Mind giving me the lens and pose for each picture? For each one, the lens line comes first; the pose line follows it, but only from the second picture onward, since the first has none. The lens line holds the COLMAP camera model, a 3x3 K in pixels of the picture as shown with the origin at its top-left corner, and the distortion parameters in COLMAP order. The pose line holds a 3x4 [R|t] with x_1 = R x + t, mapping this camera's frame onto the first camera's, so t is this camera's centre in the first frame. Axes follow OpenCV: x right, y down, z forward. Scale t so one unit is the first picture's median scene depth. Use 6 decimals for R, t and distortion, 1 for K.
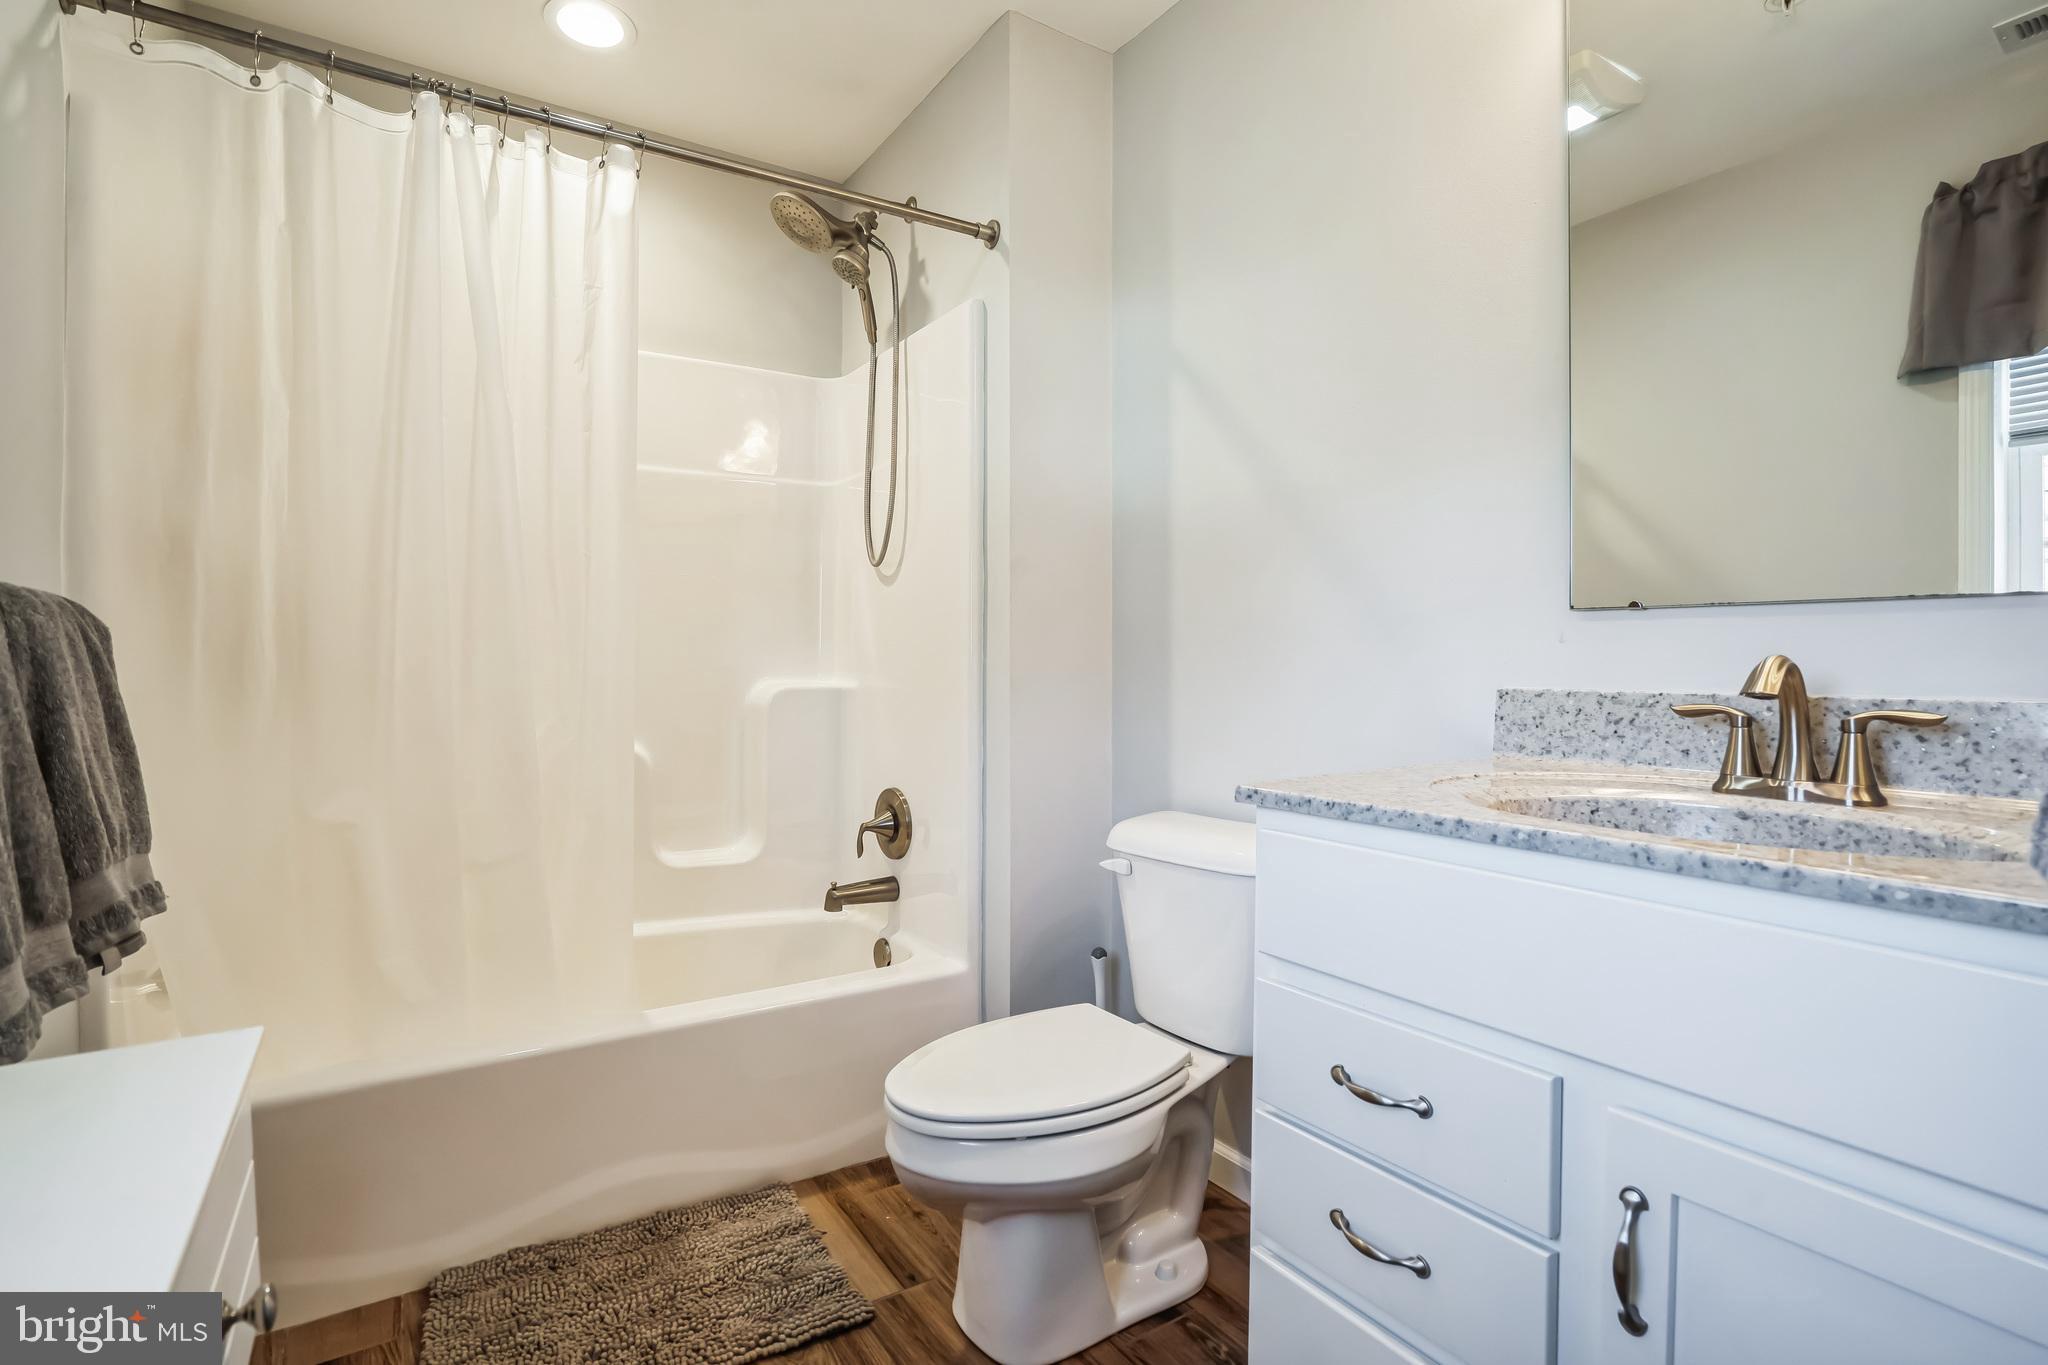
lens RADIAL K [[956.5, 0, 1009.6], [0, 956.5, 673.6], [0, 0, 1]] dist [-0.042838, 0.011930]
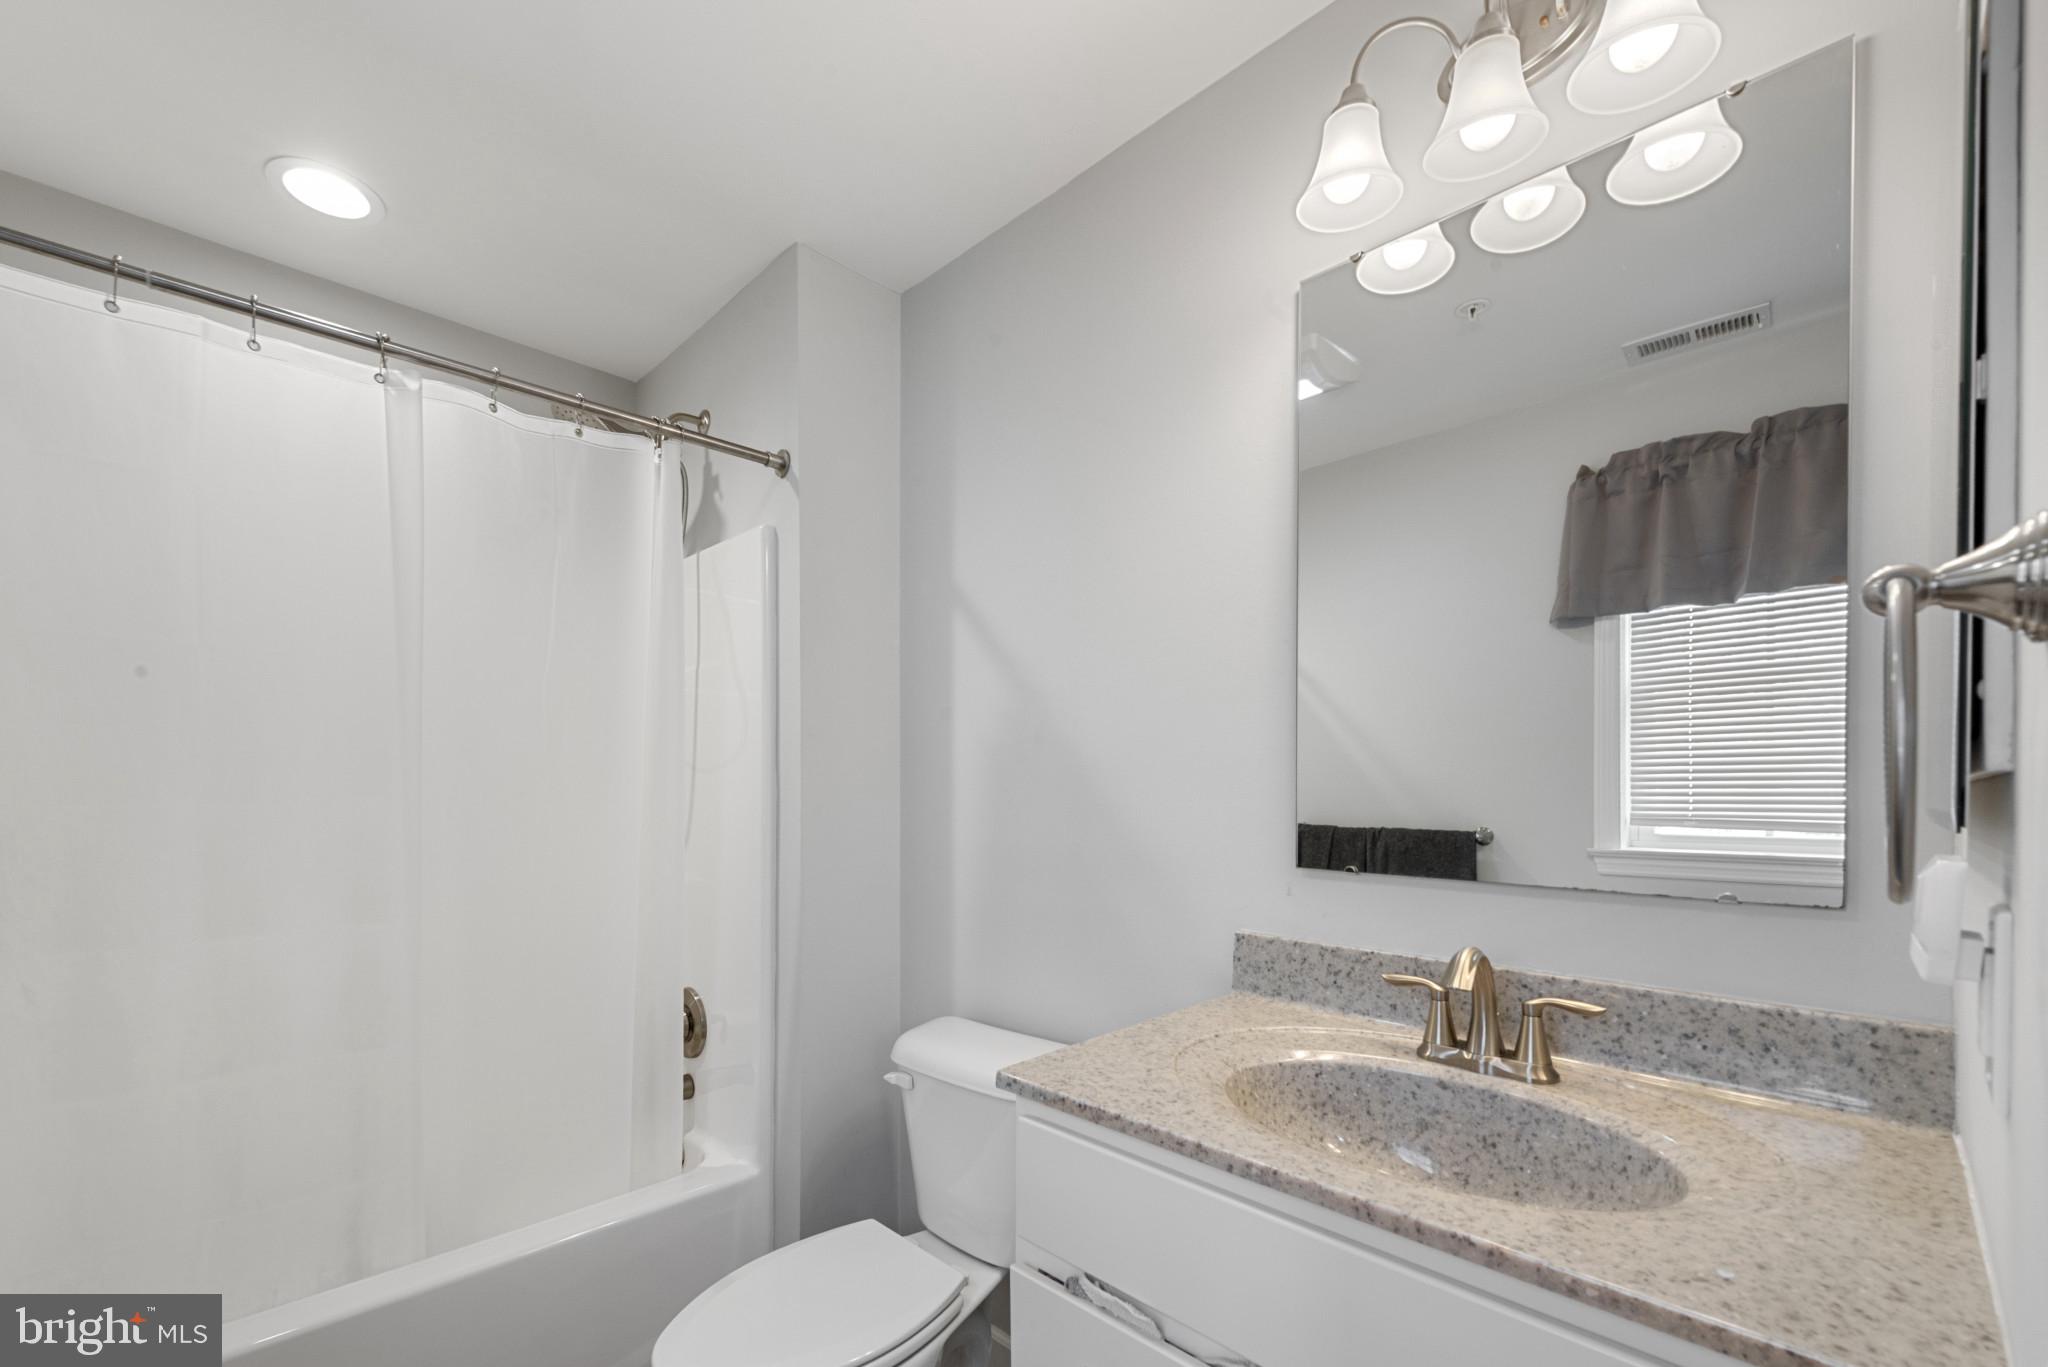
lens RADIAL K [[844.7, 0, 989.5], [0, 844.7, 794.1], [0, 0, 1]] dist [0.002664, -0.002129]
pose [[0.982450, -0.001368, 0.186521, 0.048632], [0.002359, 0.999984, -0.005092, -0.151035], [-0.186511, 0.005442, 0.982438, 0.081289]]
